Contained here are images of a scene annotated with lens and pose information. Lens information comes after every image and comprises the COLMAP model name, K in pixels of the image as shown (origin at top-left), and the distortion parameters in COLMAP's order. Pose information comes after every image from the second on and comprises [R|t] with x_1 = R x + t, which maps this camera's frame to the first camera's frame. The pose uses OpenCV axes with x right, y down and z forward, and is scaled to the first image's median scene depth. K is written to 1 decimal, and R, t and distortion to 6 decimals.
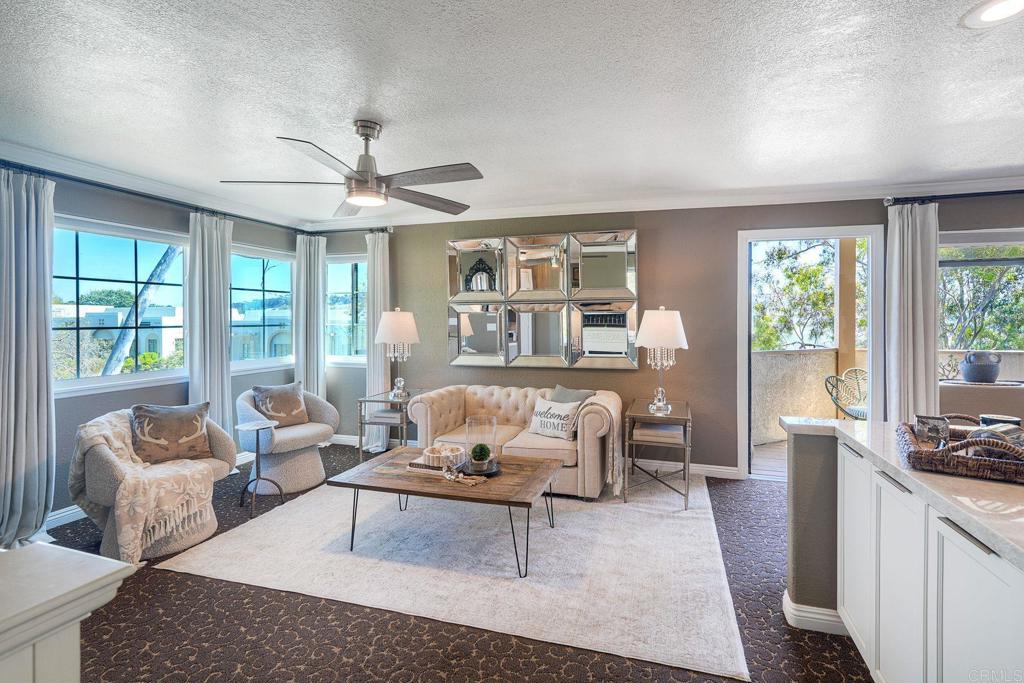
lens RADIAL K [[480.7, 0, 544.6], [0, 480.7, 323.9], [0, 0, 1]] dist [0.000532, 0.000190]
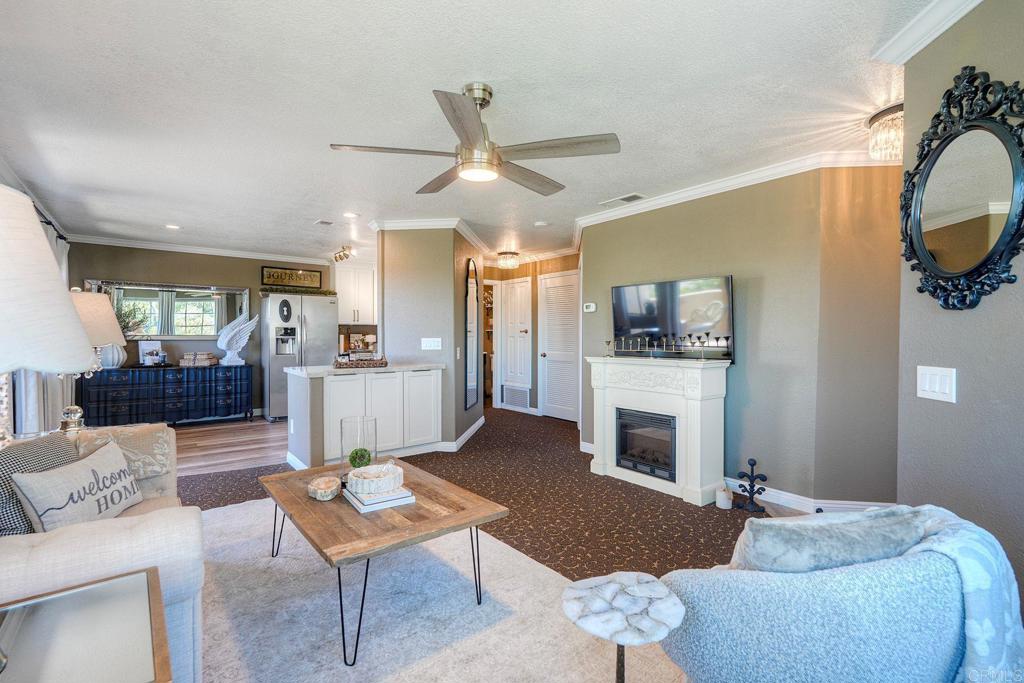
lens RADIAL K [[464.0, 0, 519.8], [0, 464.0, 333.9], [0, 0, 1]] dist [-0.001413, 0.000210]
pose [[-0.819890, 0.000243, 0.572521, -0.616643], [0.004687, 0.999969, 0.006287, 0.027291], [-0.572502, 0.007838, -0.819866, 1.101077]]
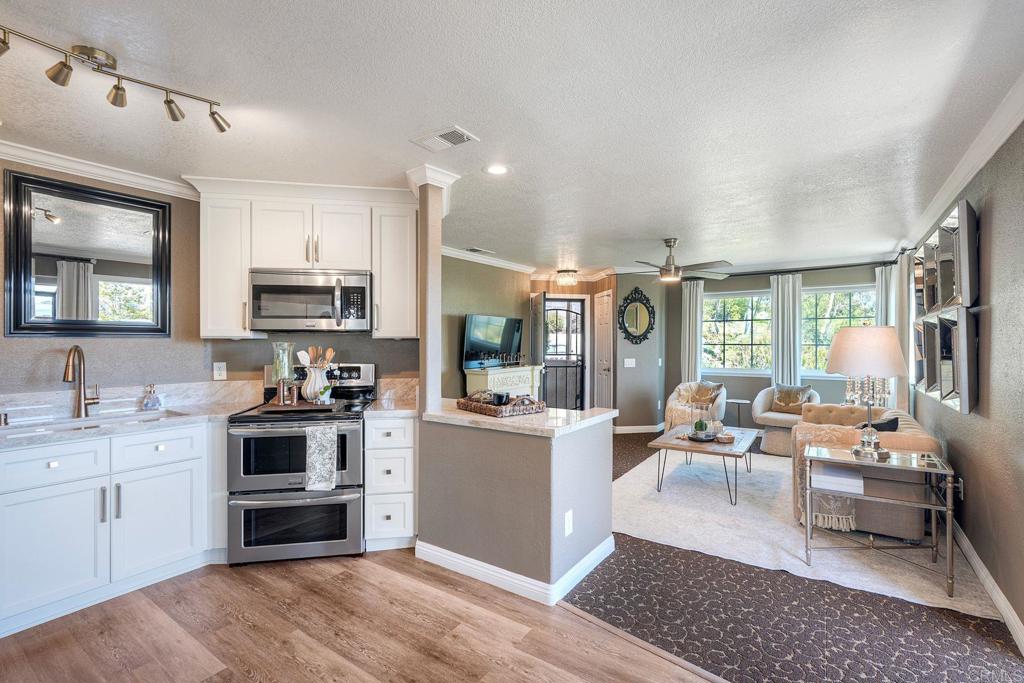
lens RADIAL K [[451.4, 0, 516.2], [0, 451.4, 342.4], [0, 0, 1]] dist [-0.000650, 0.000042]
pose [[-0.324887, 0.001424, -0.945752, 1.021751], [-0.008208, 0.999957, 0.004325, 0.000526], [0.945717, 0.009168, -0.324861, 0.646769]]
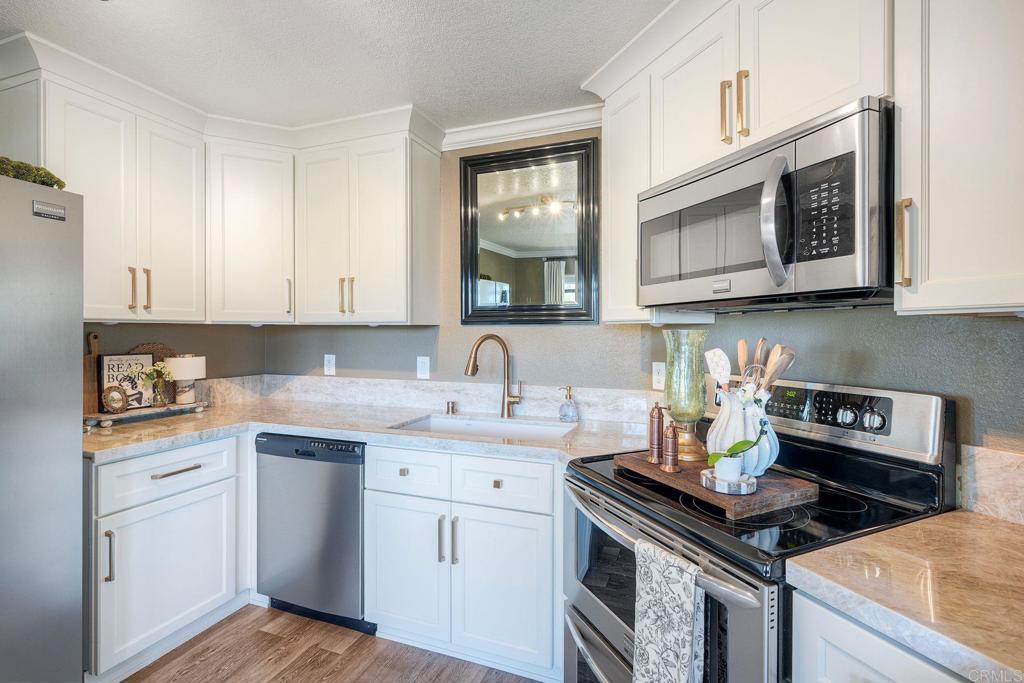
lens RADIAL K [[464.0, 0, 519.8], [0, 464.0, 333.9], [0, 0, 1]] dist [-0.001413, 0.000210]
pose [[-0.997014, 0.000177, 0.077220, 0.541139], [0.001094, 0.999929, 0.011840, 0.005633], [-0.077212, 0.011889, -0.996944, 0.417216]]
